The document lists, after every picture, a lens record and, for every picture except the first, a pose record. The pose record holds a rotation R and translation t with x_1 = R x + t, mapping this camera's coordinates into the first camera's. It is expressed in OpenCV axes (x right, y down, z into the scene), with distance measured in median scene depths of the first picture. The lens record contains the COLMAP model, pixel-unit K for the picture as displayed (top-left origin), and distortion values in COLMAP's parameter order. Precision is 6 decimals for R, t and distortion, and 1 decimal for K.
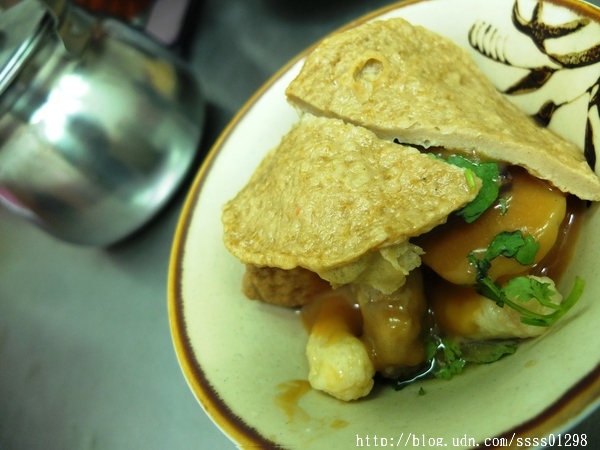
lens RADIAL K [[485.2, 0, 290.1], [0, 485.2, 223.4], [0, 0, 1]] dist [-0.042522, -0.002999]
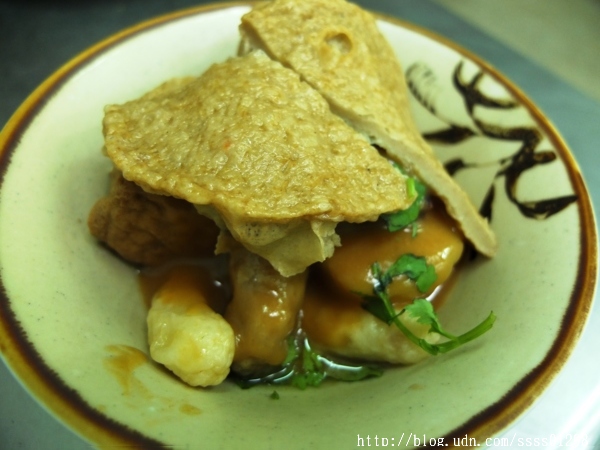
lens RADIAL K [[490.7, 0, 300.0], [0, 490.7, 225.0], [0, 0, 1]] dist [-0.041501, 0.001483]
pose [[0.821560, 0.367290, 0.436047, -0.185650], [-0.345326, 0.929152, -0.132010, 0.162130], [-0.453640, -0.042124, 0.890189, 0.204031]]
